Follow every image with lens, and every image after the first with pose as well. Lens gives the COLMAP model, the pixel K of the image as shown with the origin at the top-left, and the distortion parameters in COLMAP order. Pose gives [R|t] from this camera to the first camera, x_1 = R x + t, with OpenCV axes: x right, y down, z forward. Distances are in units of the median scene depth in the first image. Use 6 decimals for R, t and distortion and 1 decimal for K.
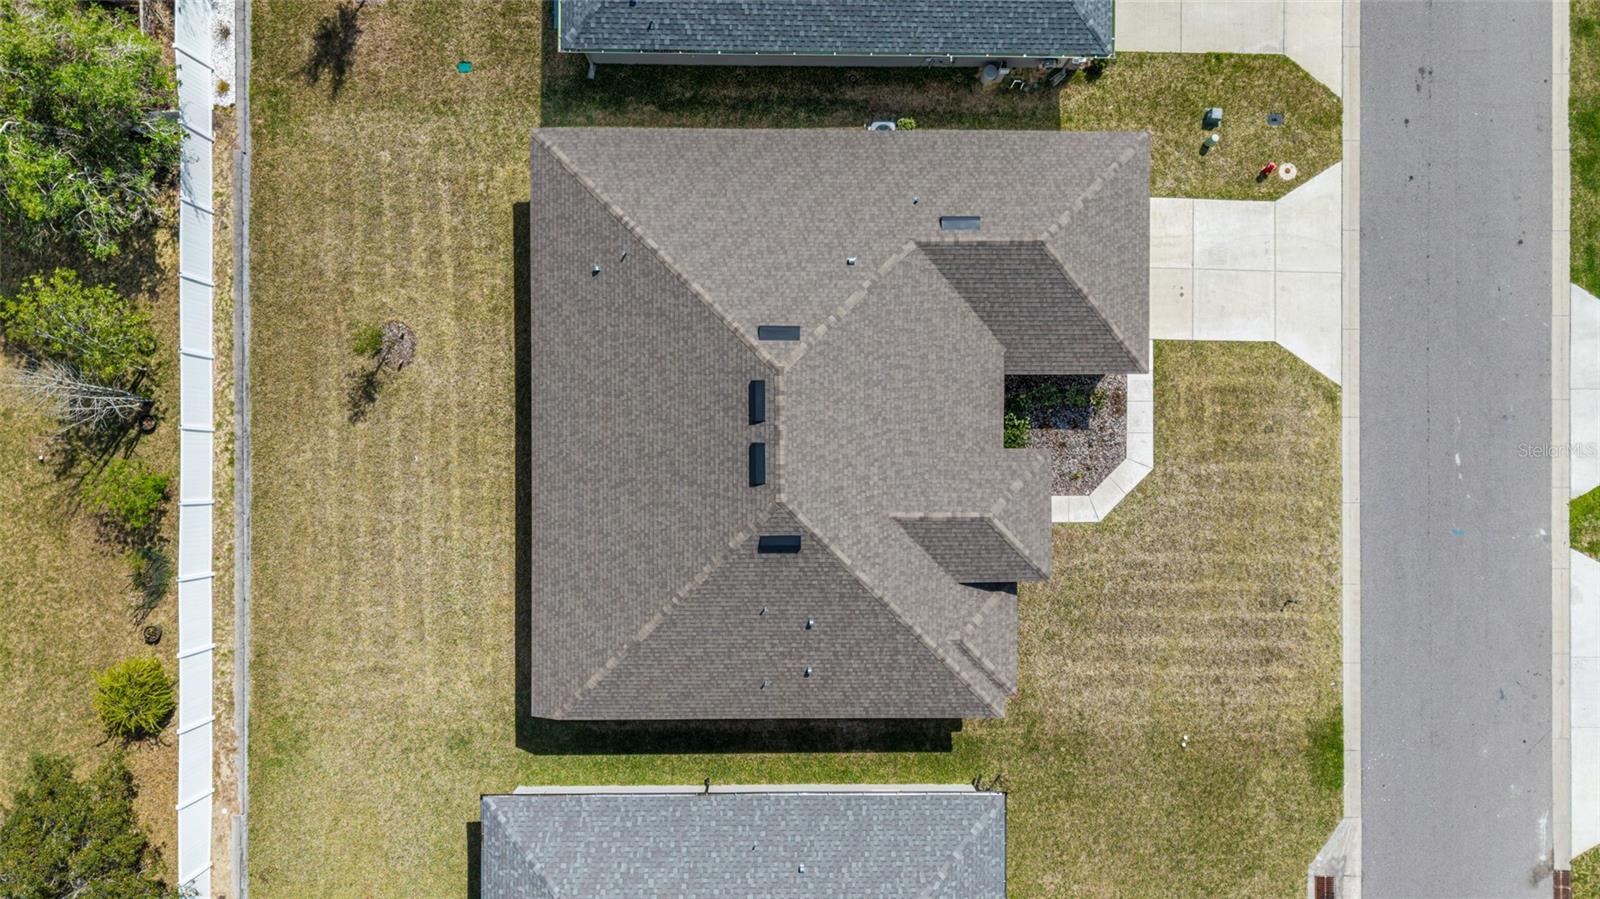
lens RADIAL K [[1075.7, 0, 800.0], [0, 1075.7, 449.5], [0, 0, 1]] dist [0.060835, -0.081777]
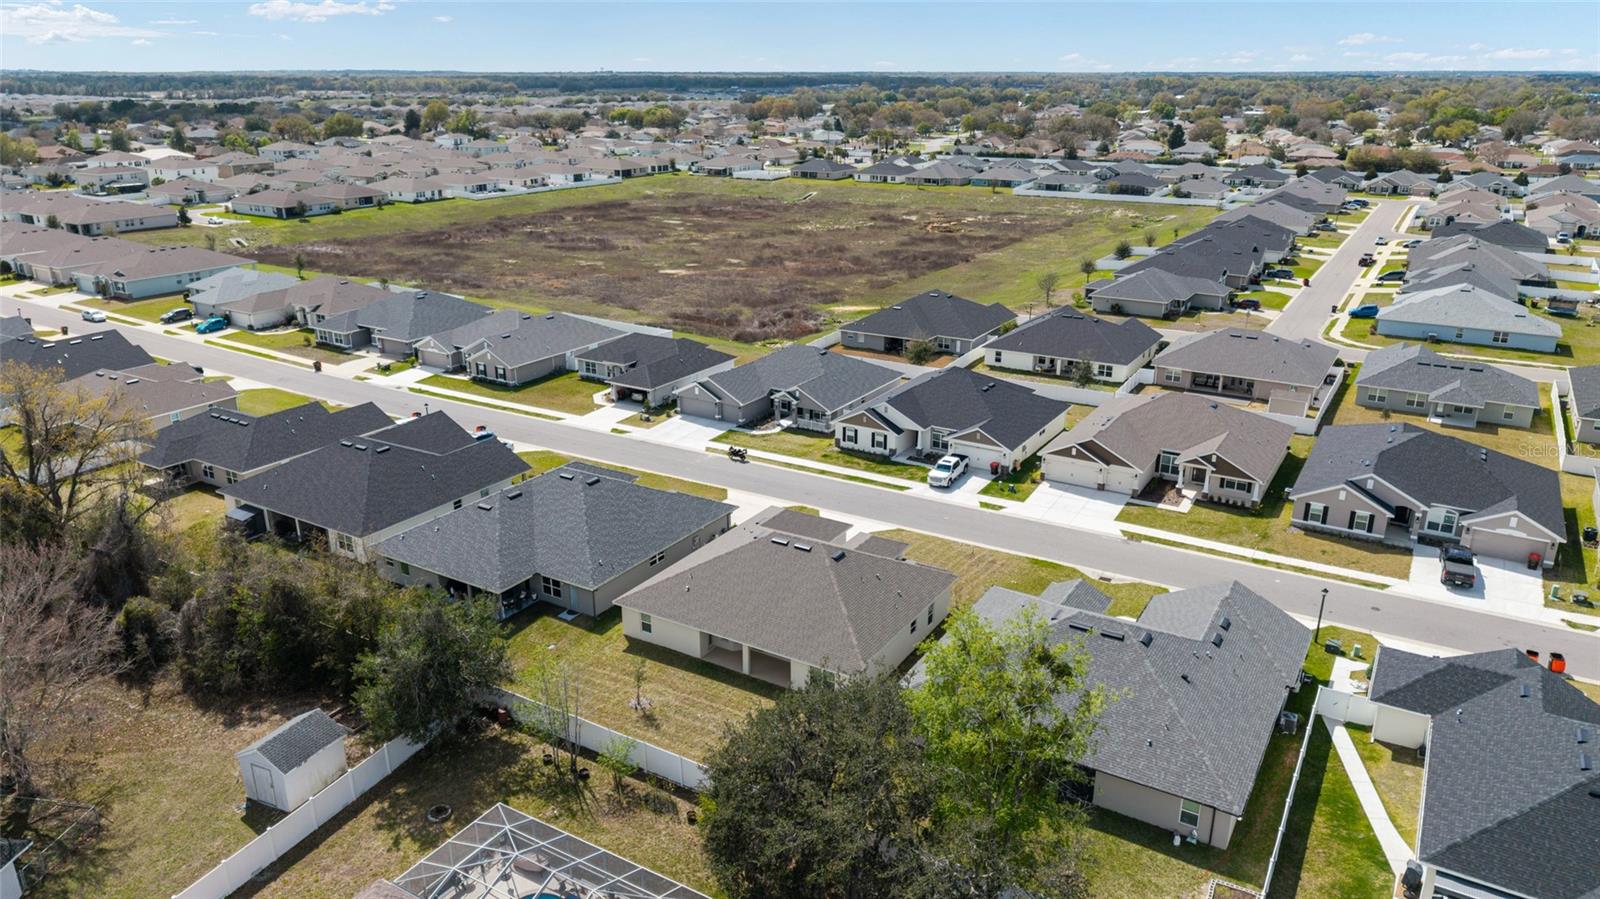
lens RADIAL K [[1075.7, 0, 800.0], [0, 1075.7, 449.5], [0, 0, 1]] dist [0.060835, -0.081777]
pose [[0.521130, -0.305739, 0.796836, -1.492683], [0.853264, 0.165751, -0.494436, 0.917646], [0.019092, 0.937577, 0.347254, 0.000235]]
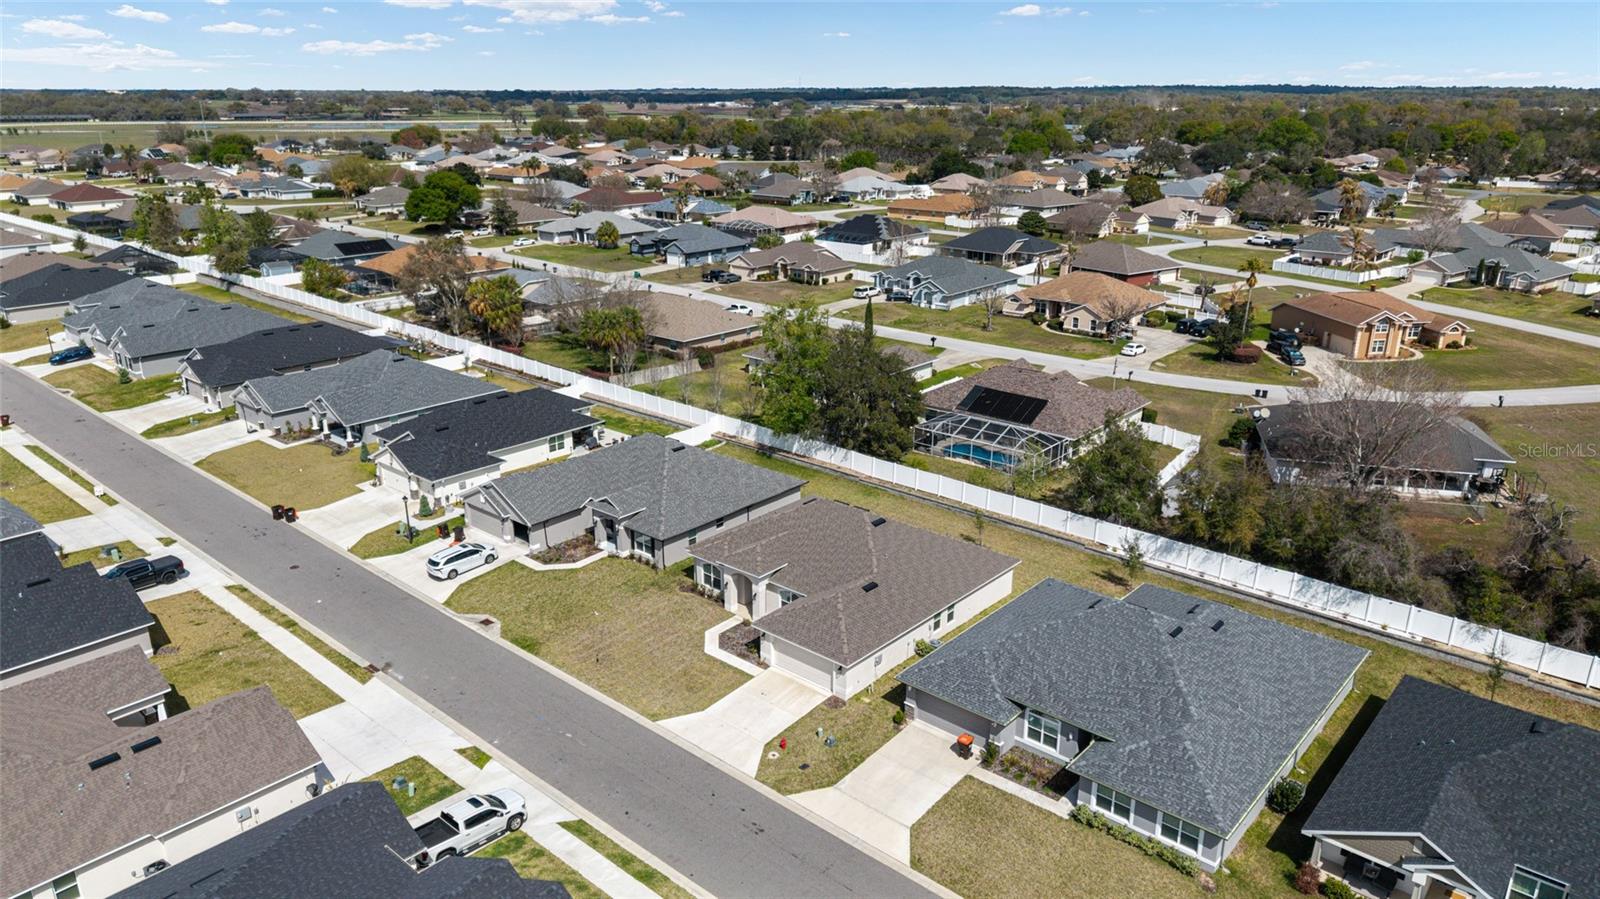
lens RADIAL K [[1062.1, 0, 799.3], [0, 1062.1, 498.7], [0, 0, 1]] dist [0.065350, -0.081336]
pose [[-0.659825, 0.249959, -0.708626, 1.424922], [-0.751221, -0.241112, 0.614437, -1.140984], [-0.017274, 0.937756, 0.346866, 0.133216]]
